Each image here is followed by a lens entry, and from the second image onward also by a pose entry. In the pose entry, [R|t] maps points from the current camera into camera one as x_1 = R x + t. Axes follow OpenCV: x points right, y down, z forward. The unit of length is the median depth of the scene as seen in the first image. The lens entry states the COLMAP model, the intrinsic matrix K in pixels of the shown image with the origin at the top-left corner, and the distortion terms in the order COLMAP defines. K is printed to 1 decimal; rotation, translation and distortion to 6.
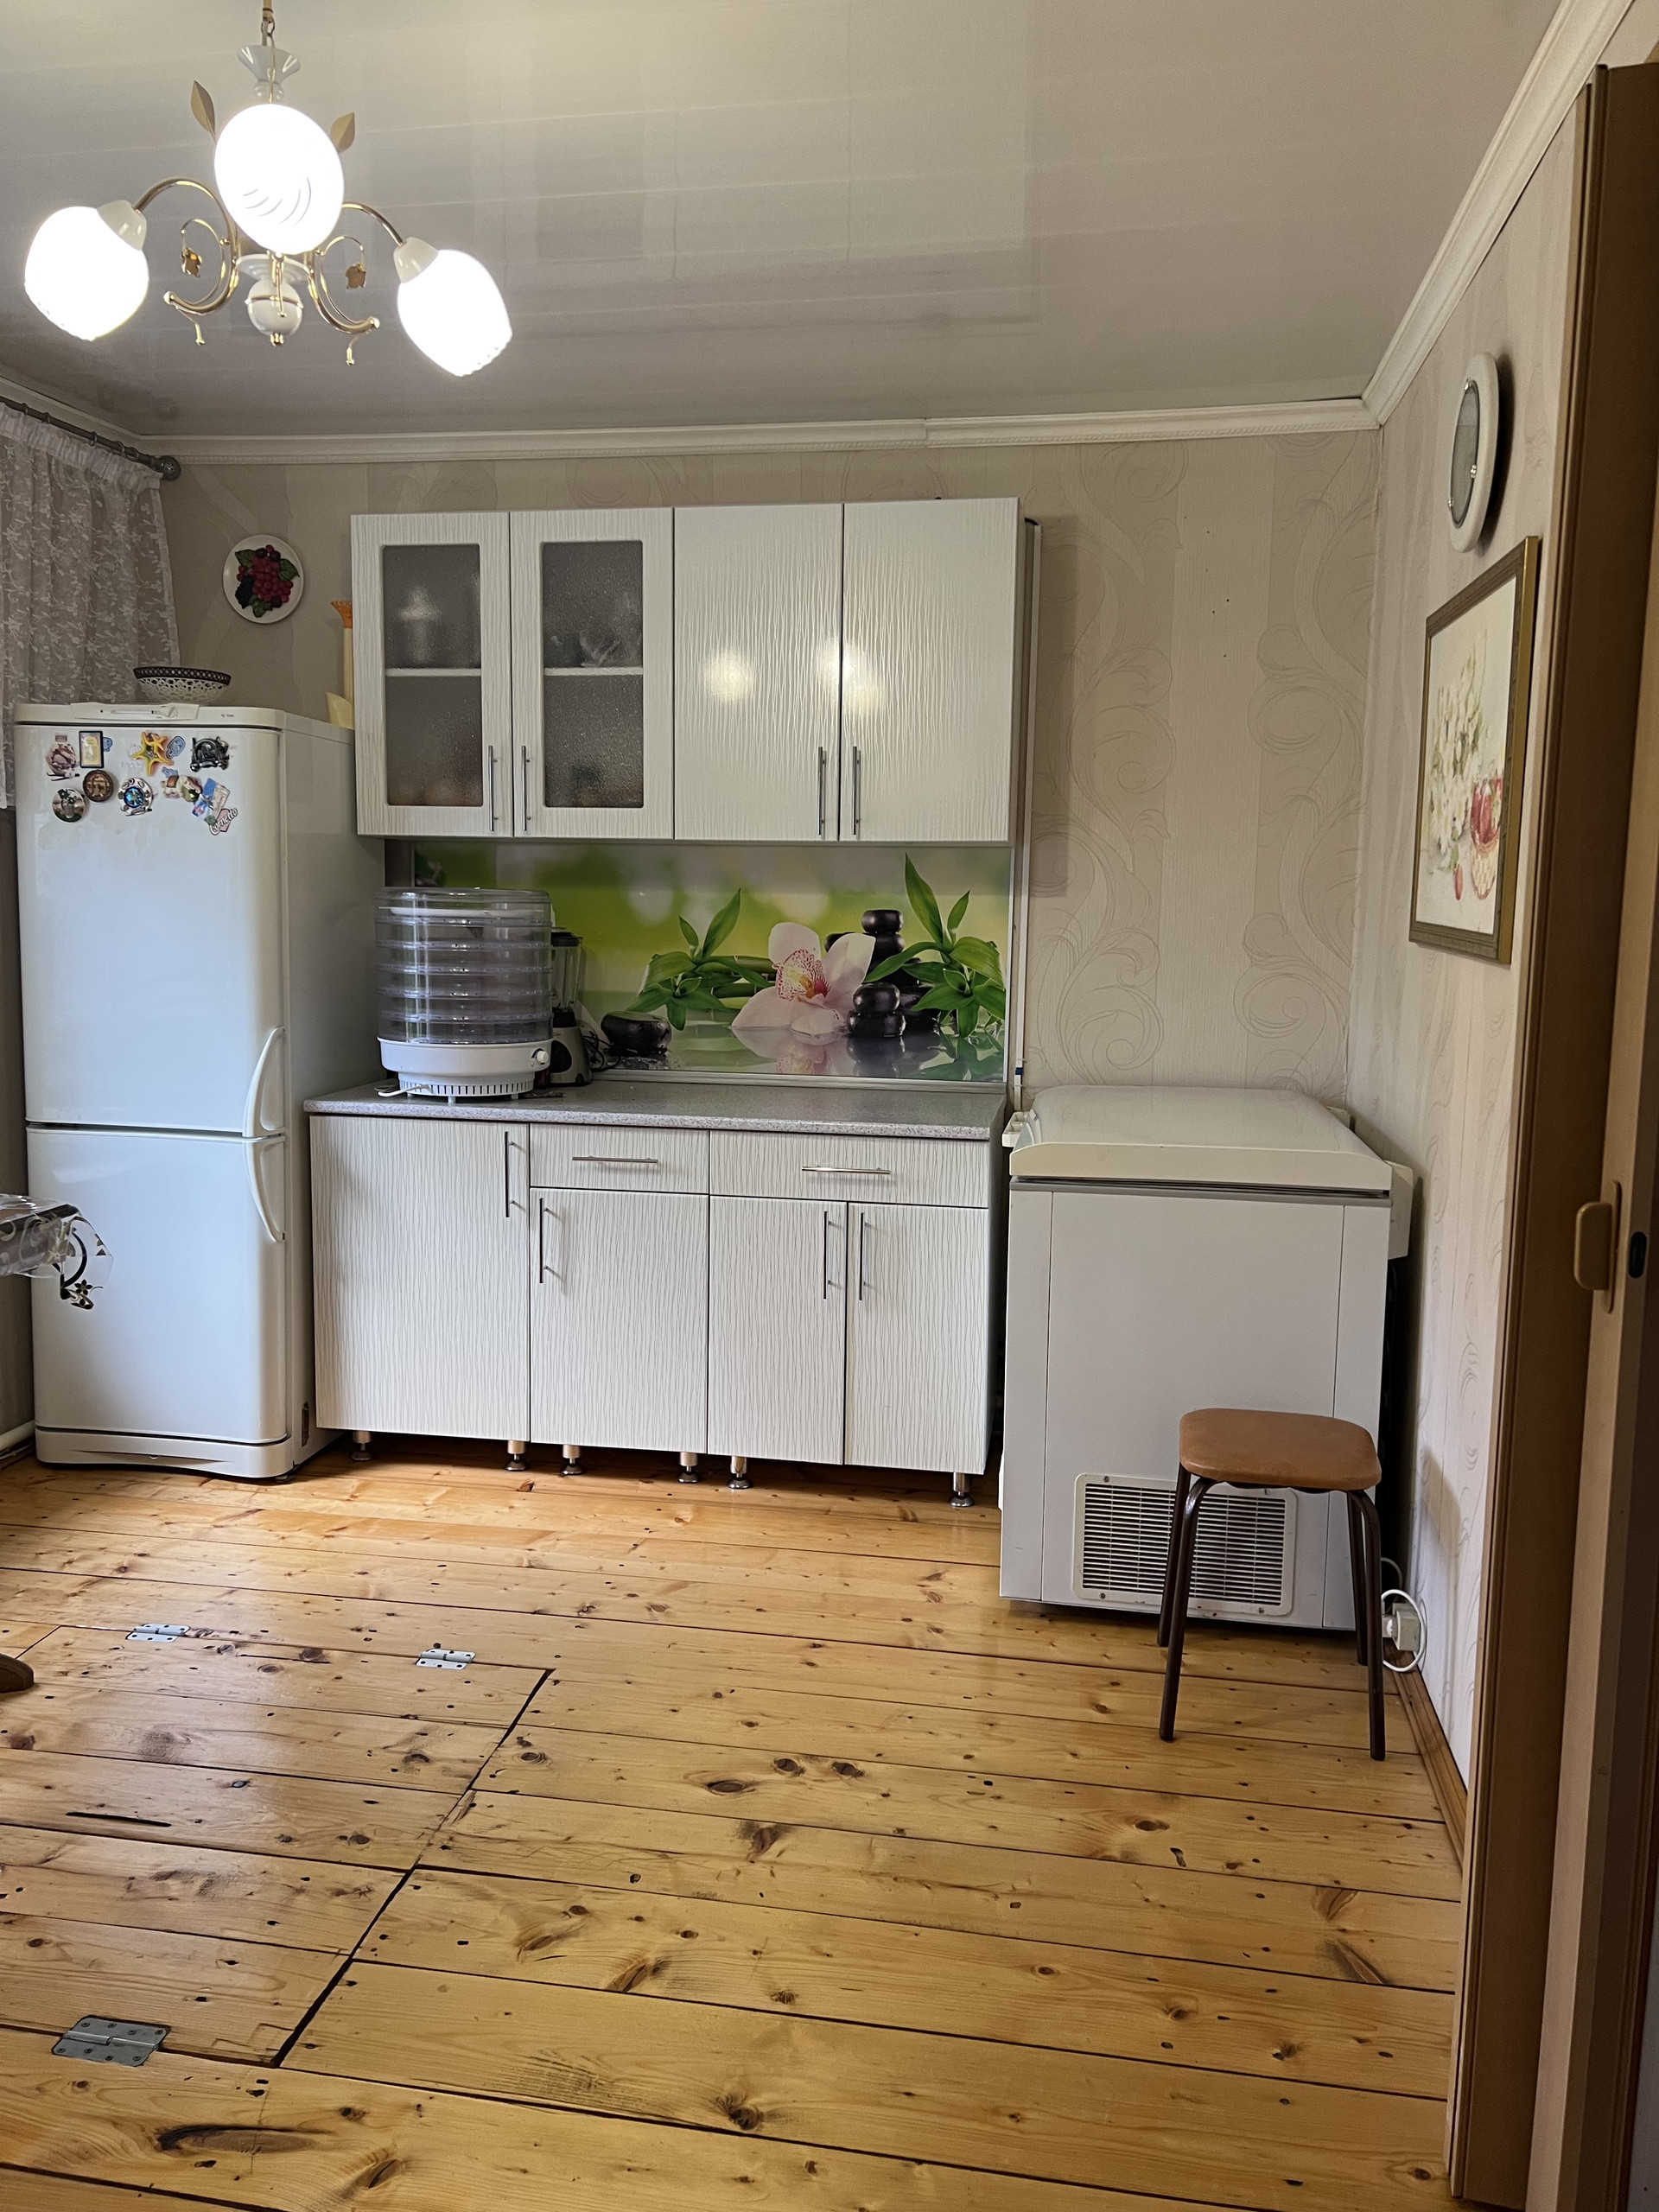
lens RADIAL K [[1652.5, 0, 814.1], [0, 1652.5, 1112.3], [0, 0, 1]] dist [0.062281, -0.071484]
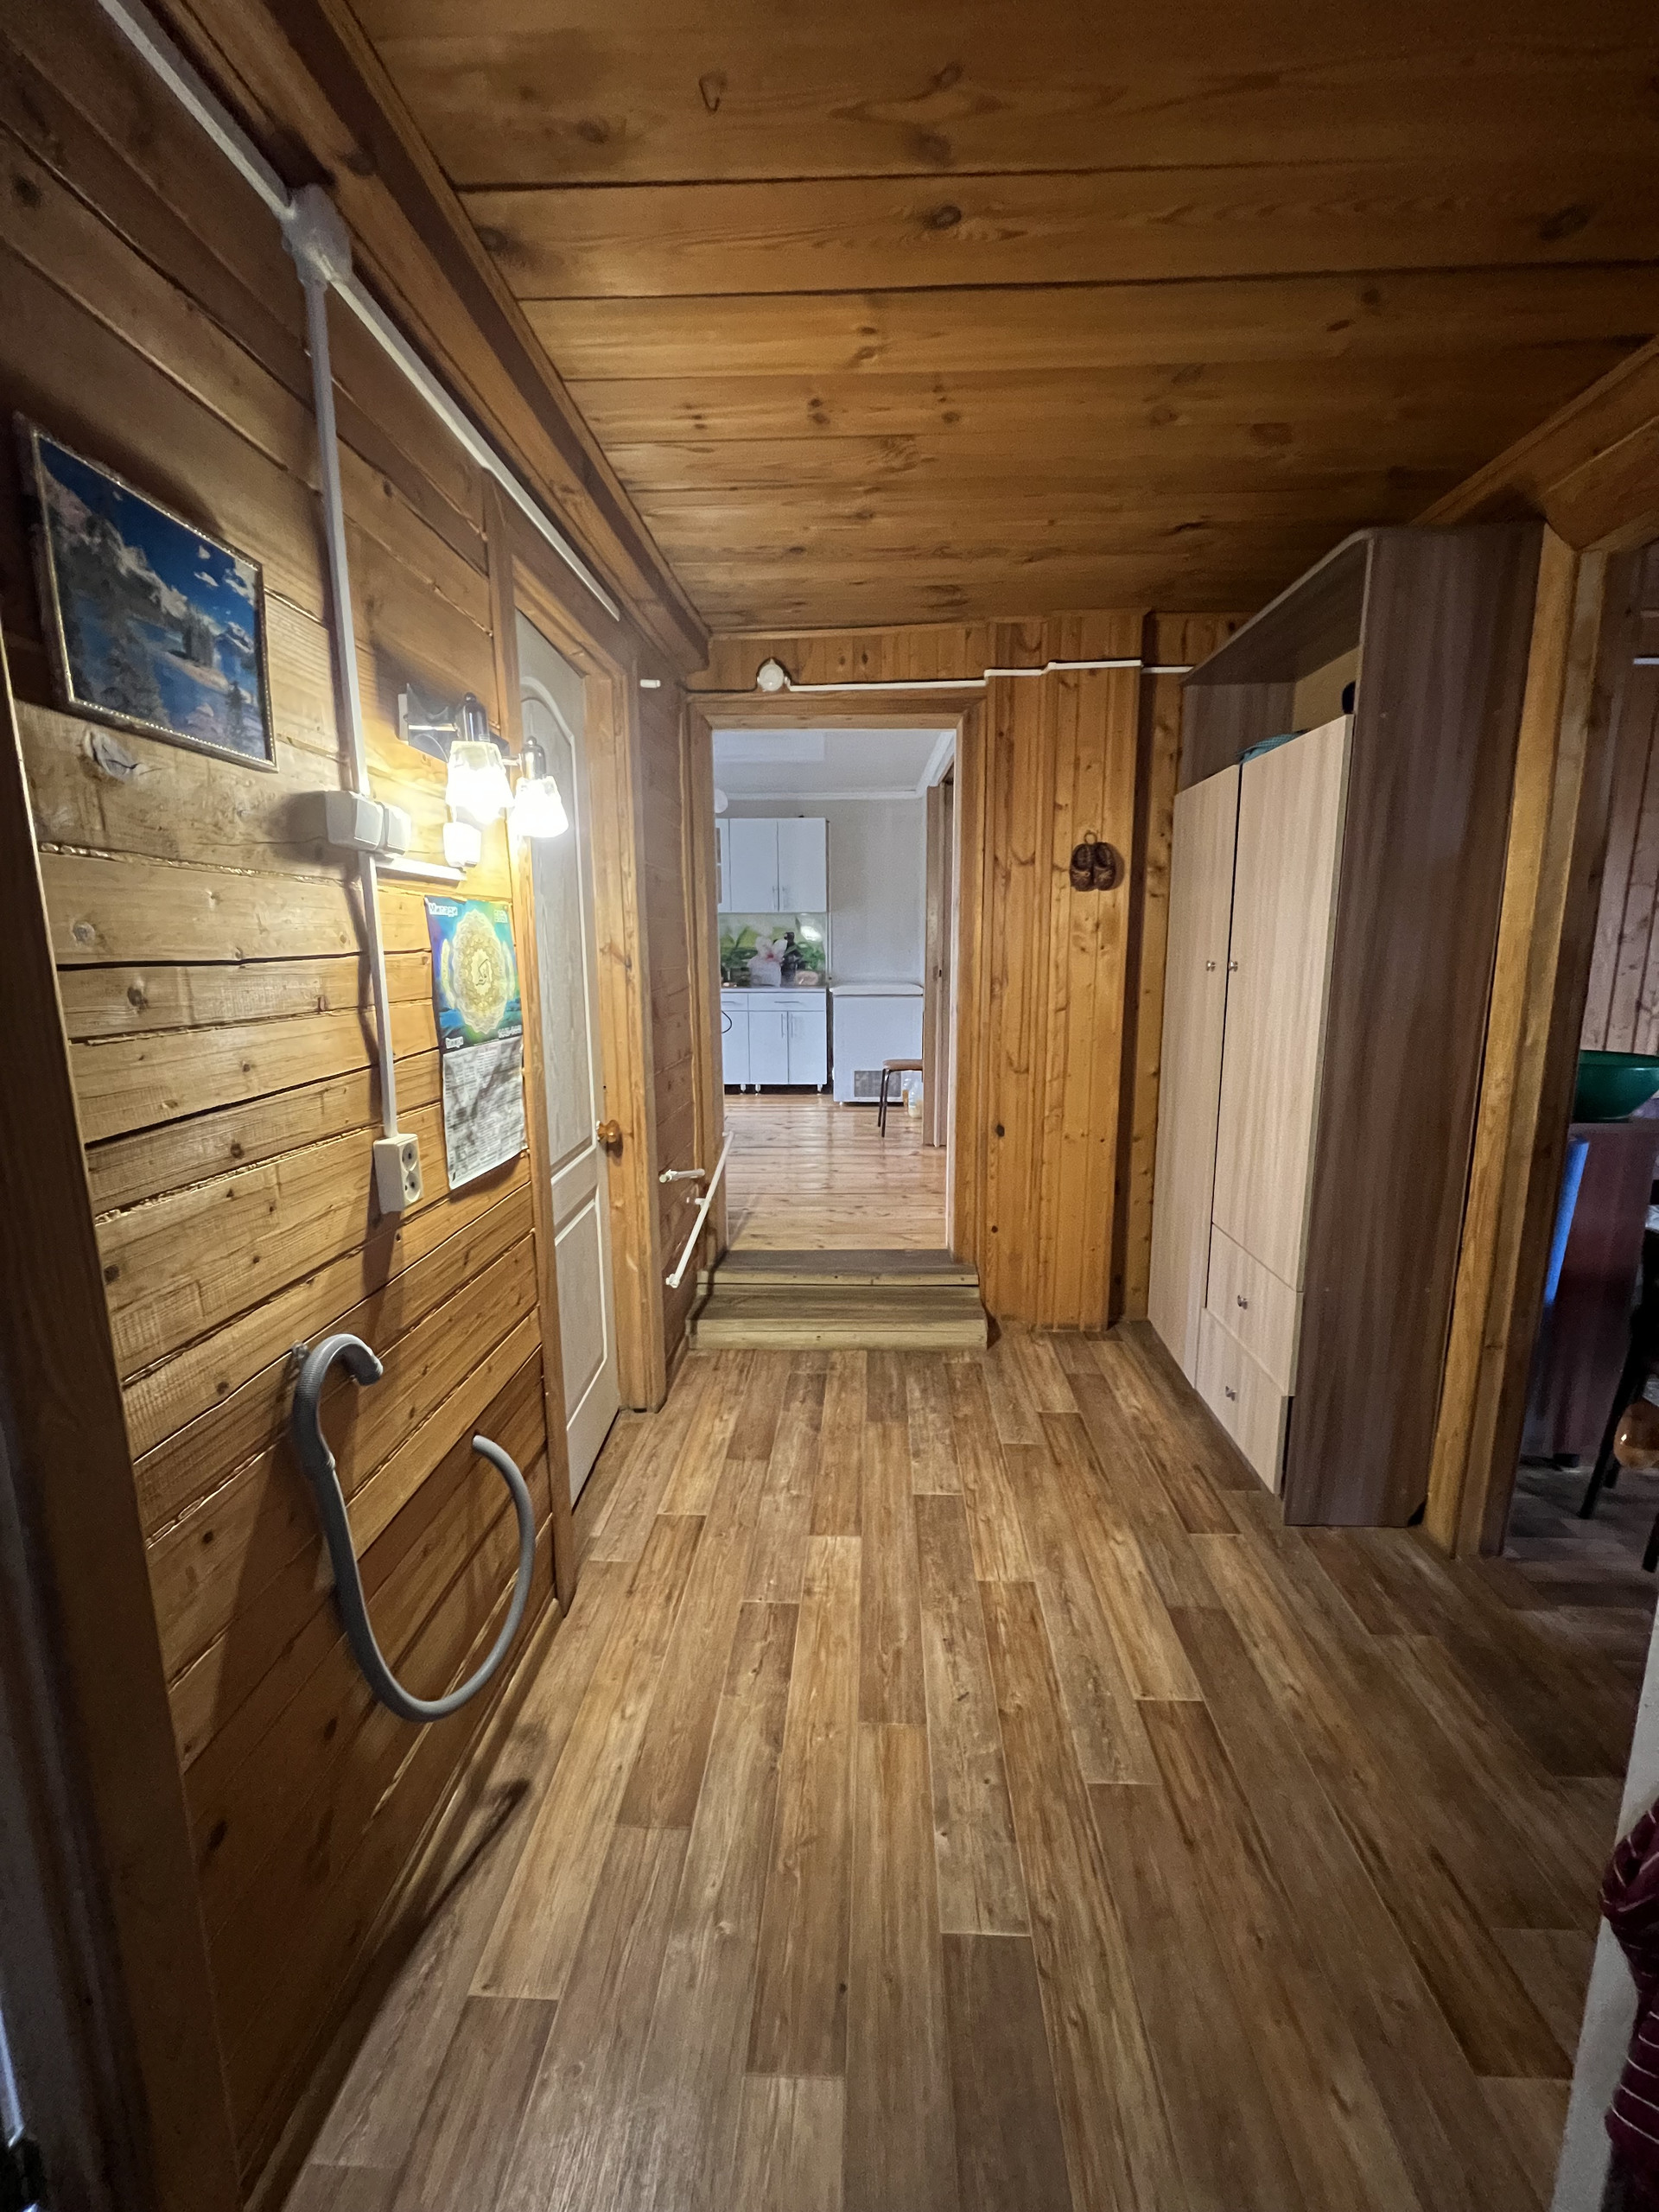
lens RADIAL K [[881.2, 0, 823.6], [0, 881.2, 1103.5], [0, 0, 1]] dist [-0.003286, 0.000839]
pose [[0.988236, -0.044138, 0.146428, -0.198788], [0.037957, 0.998277, 0.044742, 0.178902], [-0.148150, -0.038658, 0.988209, -0.974578]]
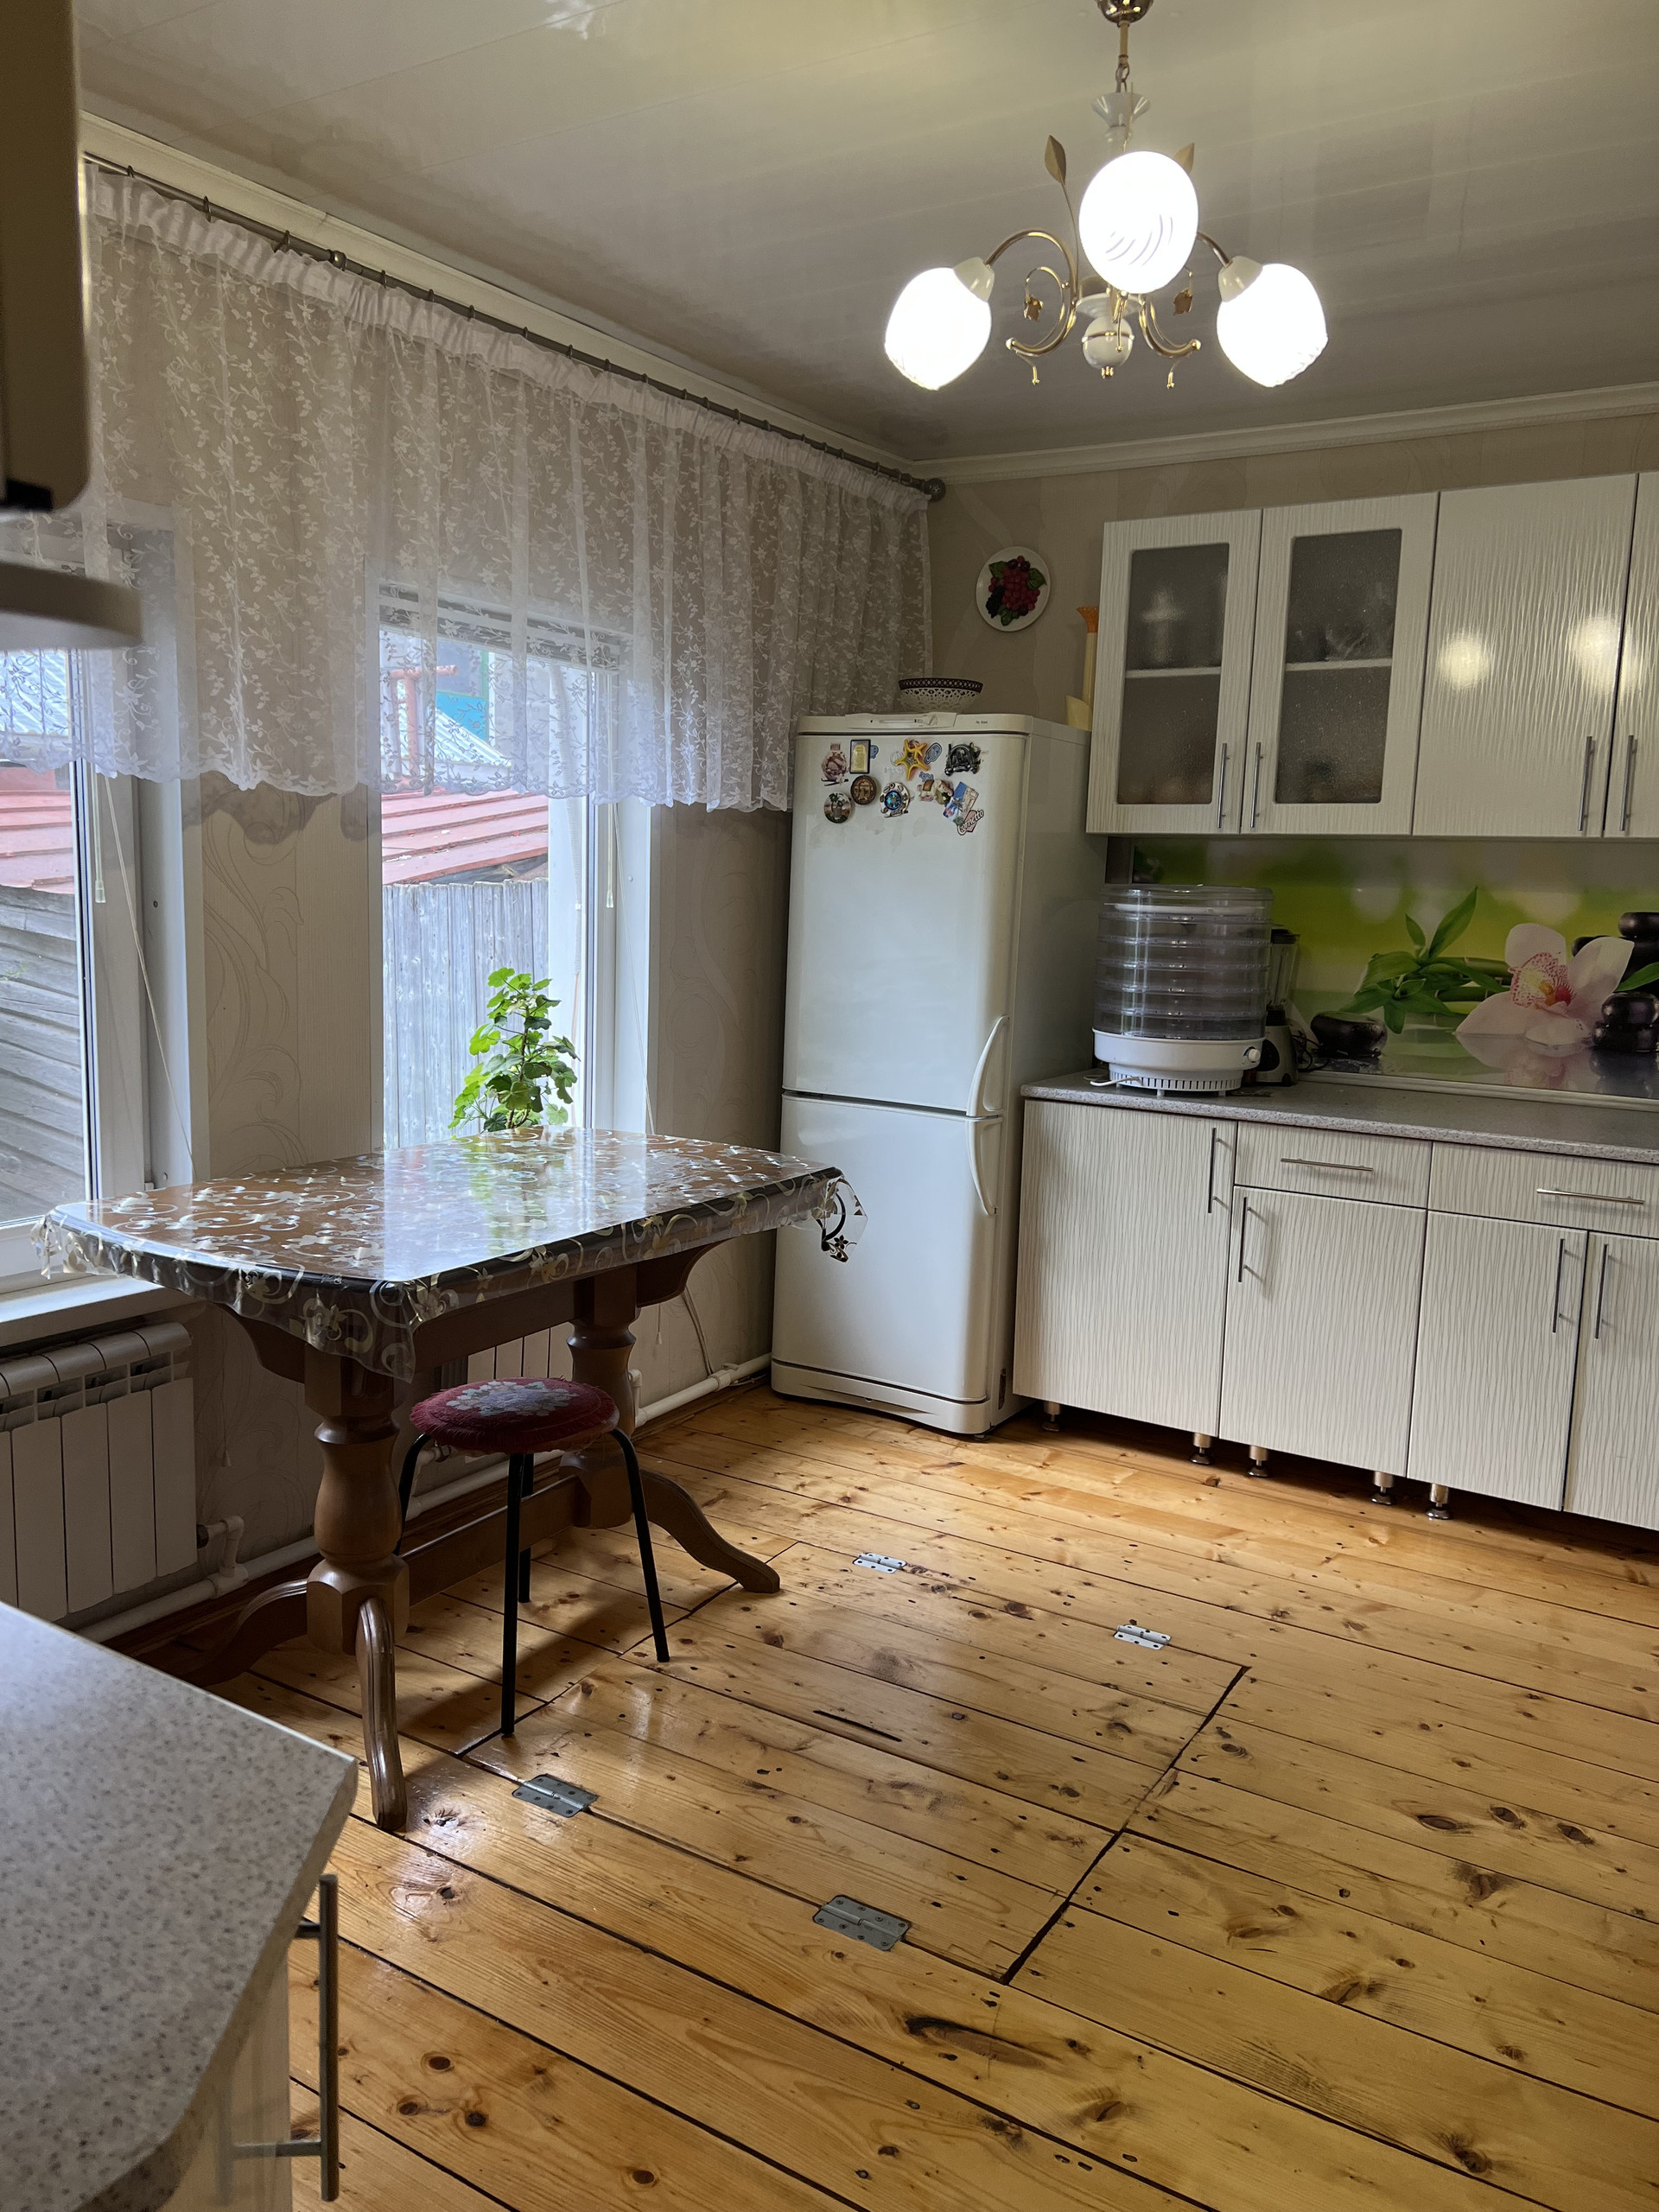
lens RADIAL K [[1652.5, 0, 822.3], [0, 1652.5, 1114.4], [0, 0, 1]] dist [0.062281, -0.071484]
pose [[0.927683, 0.066297, -0.367437, -0.038958], [-0.062994, 0.997793, 0.020988, -0.002727], [0.368017, 0.003676, 0.929812, -0.025958]]
